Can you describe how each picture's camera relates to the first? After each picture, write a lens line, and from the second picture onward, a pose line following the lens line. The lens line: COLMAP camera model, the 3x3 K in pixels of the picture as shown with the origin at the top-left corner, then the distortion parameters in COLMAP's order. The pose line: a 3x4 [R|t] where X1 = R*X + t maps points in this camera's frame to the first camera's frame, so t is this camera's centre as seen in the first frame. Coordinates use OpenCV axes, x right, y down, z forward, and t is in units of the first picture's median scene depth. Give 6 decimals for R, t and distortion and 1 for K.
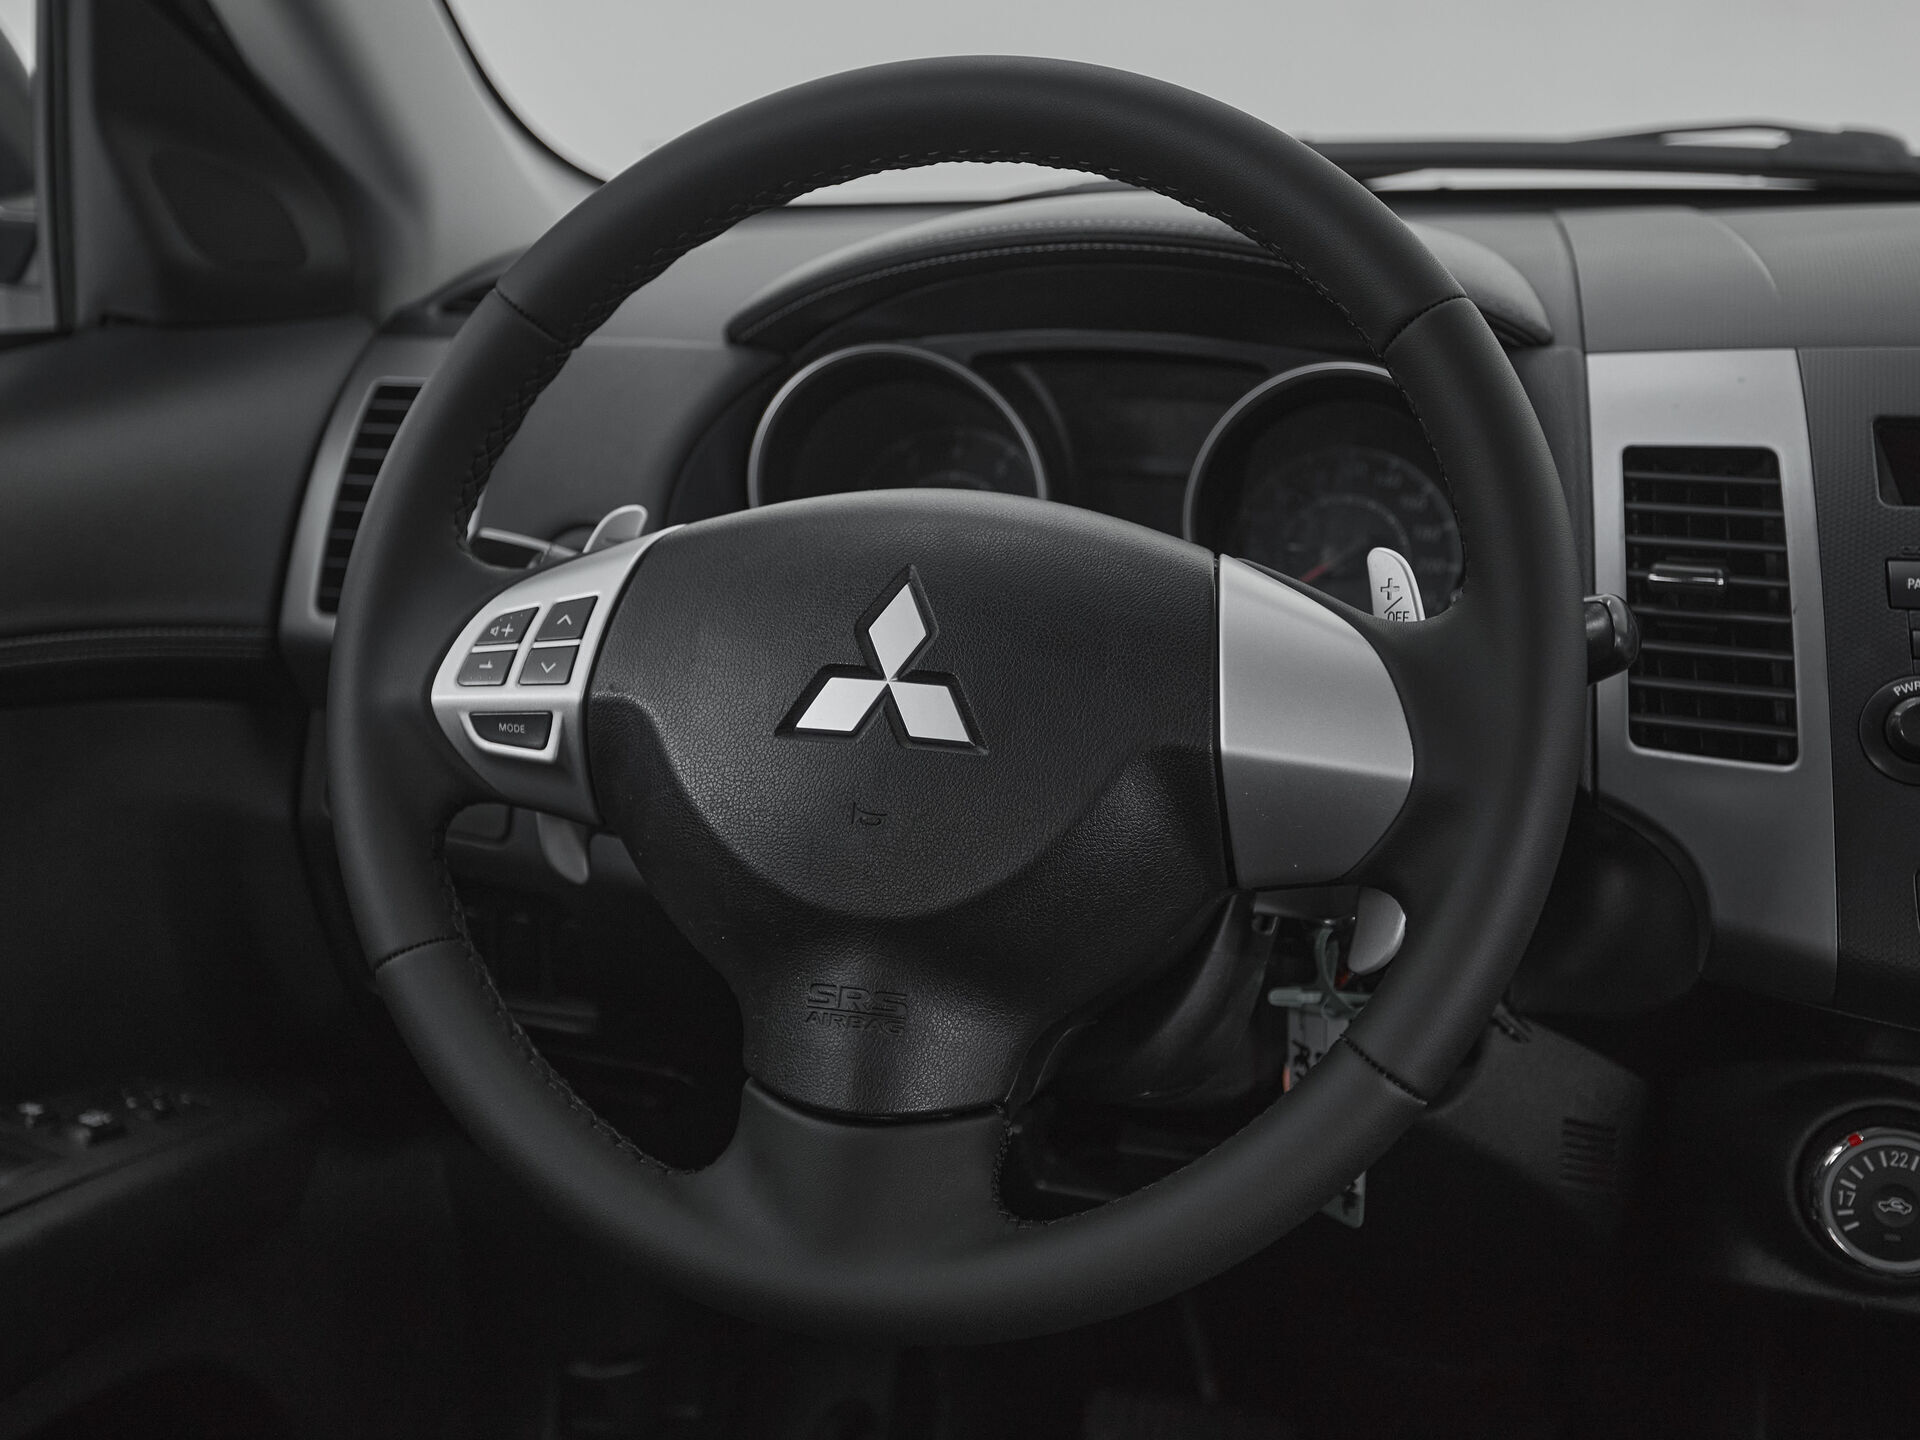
lens RADIAL K [[2330.9, 0, 930.1], [0, 2330.9, 680.7], [0, 0, 1]] dist [0.015908, 0.065952]
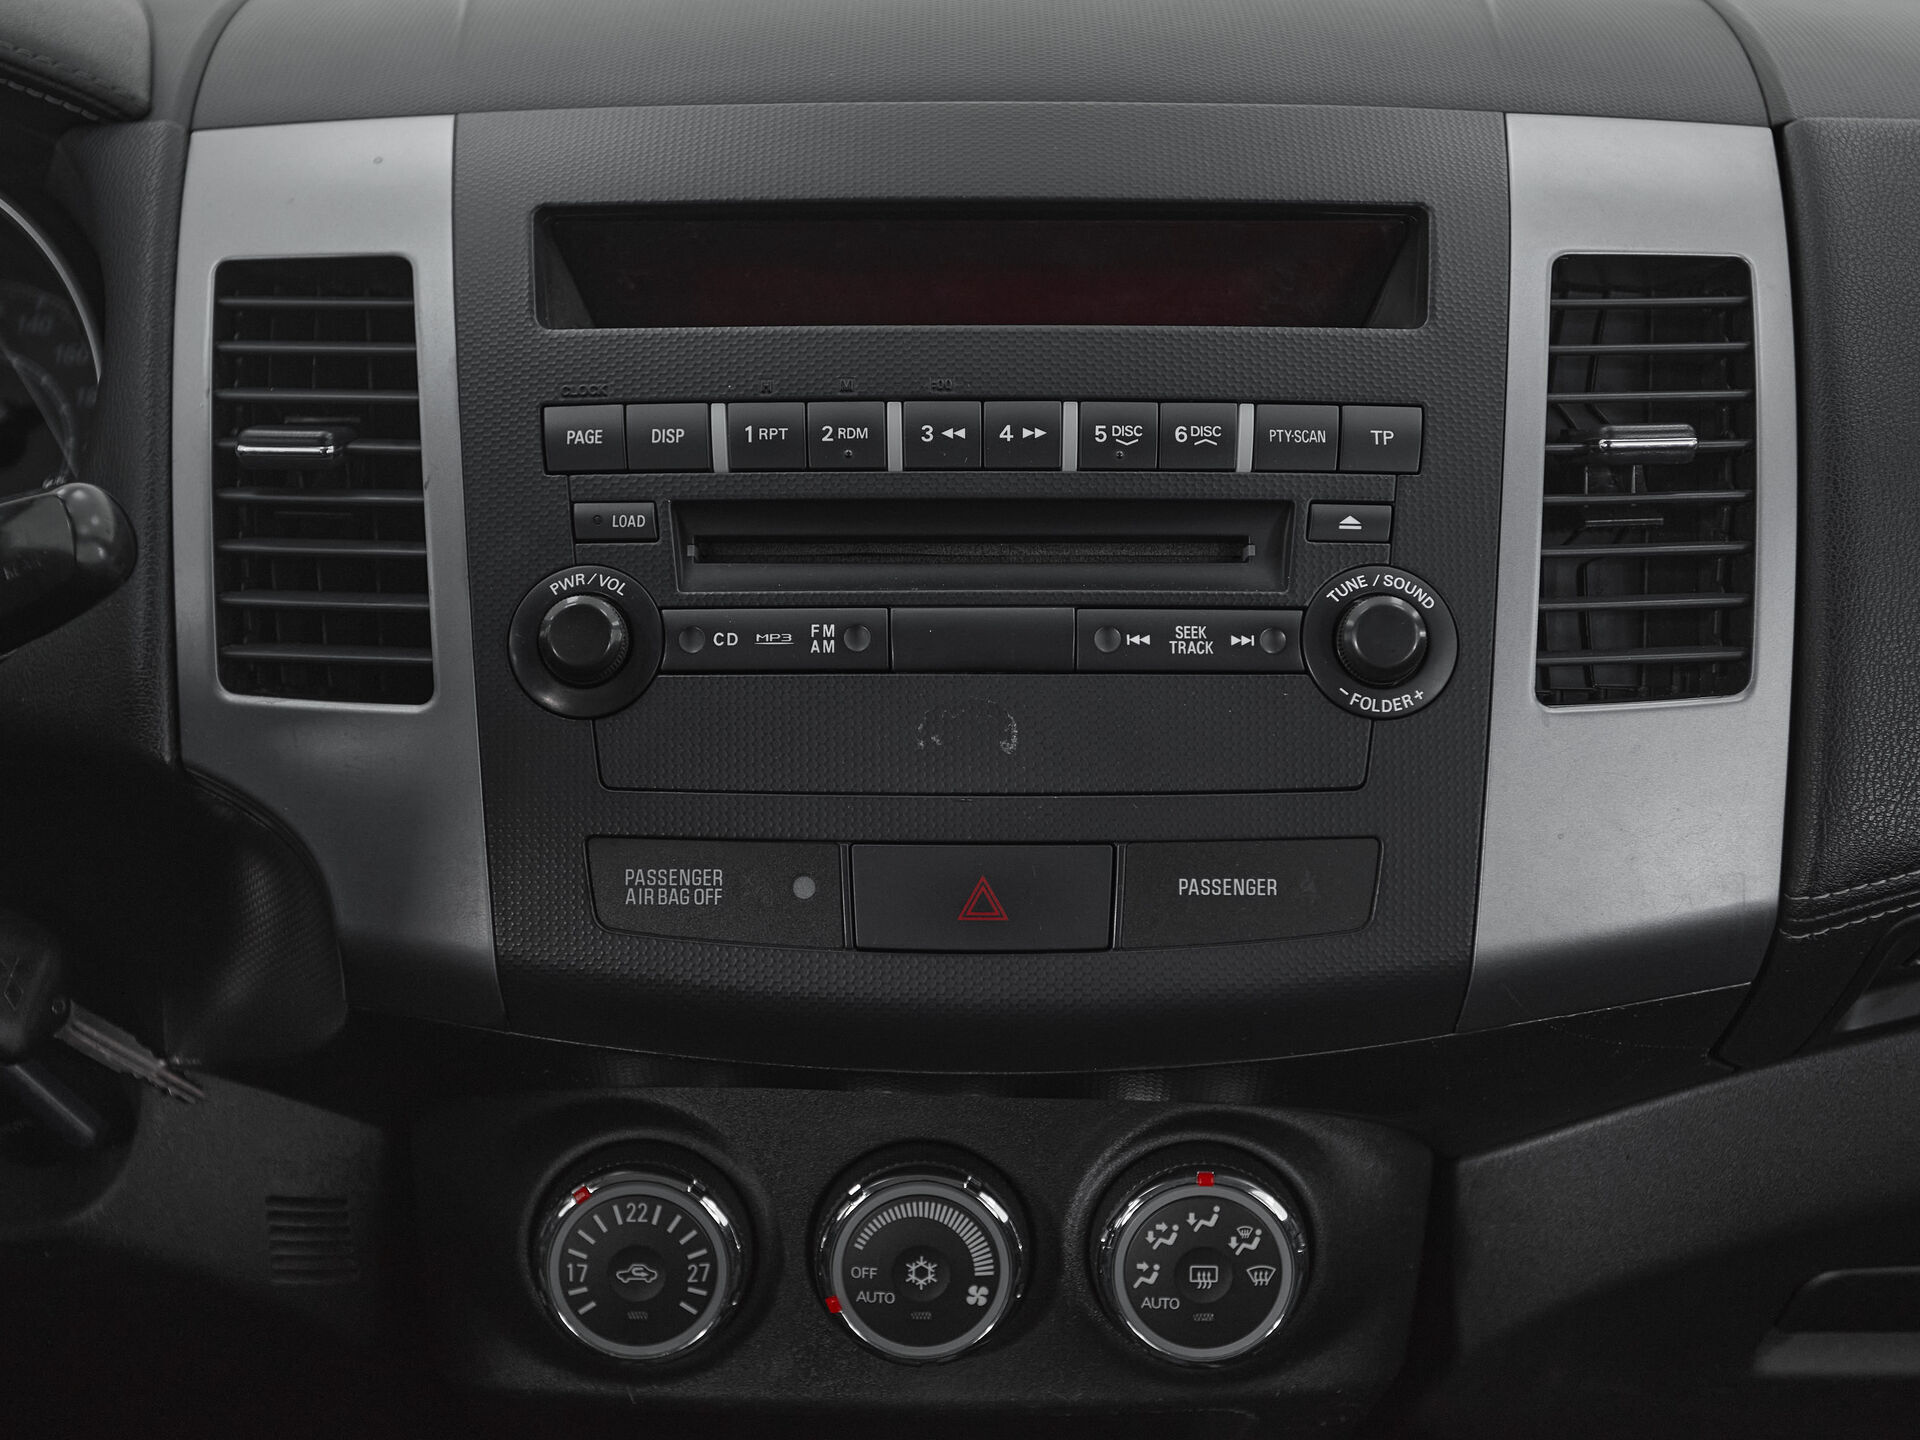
lens RADIAL K [[2669.4, 0, 926.8], [0, 2669.4, 779.7], [0, 0, 1]] dist [0.004439, 0.054106]
pose [[0.955392, -0.098837, 0.278310, 0.281790], [0.075023, 0.992648, 0.094981, -0.006672], [-0.285651, -0.069865, 0.955784, 0.173104]]
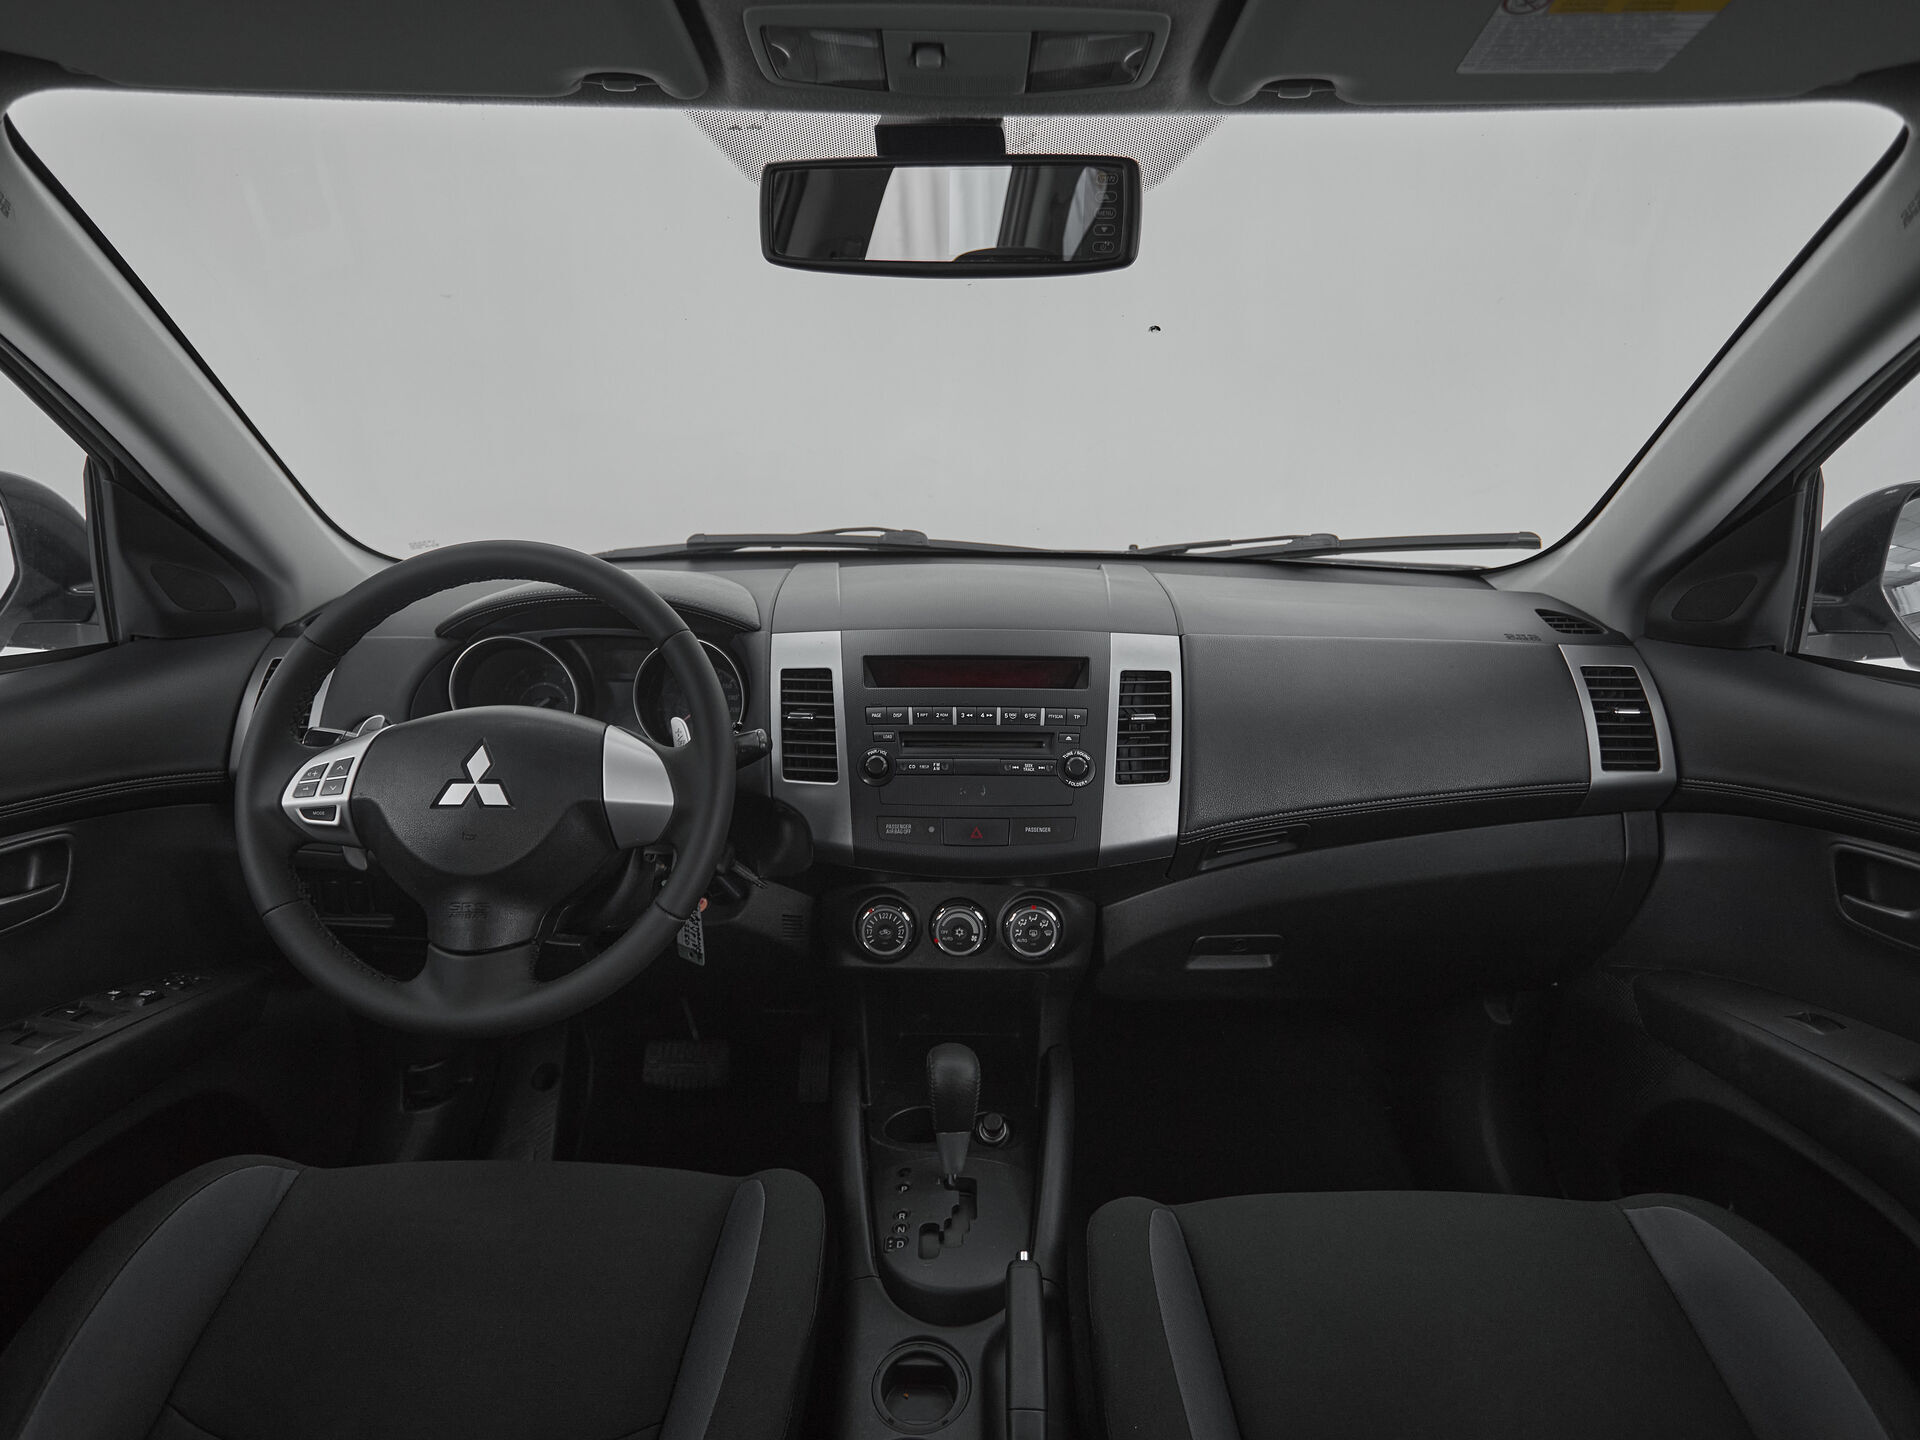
lens RADIAL K [[1021.0, 0, 953.8], [0, 1021.0, 708.4], [0, 0, 1]] dist [-0.001240, 0.000279]
pose [[0.954216, -0.064348, 0.292115, 0.146869], [0.068357, 0.997655, -0.003527, -0.038656], [-0.291203, 0.023333, 0.956377, -0.224314]]
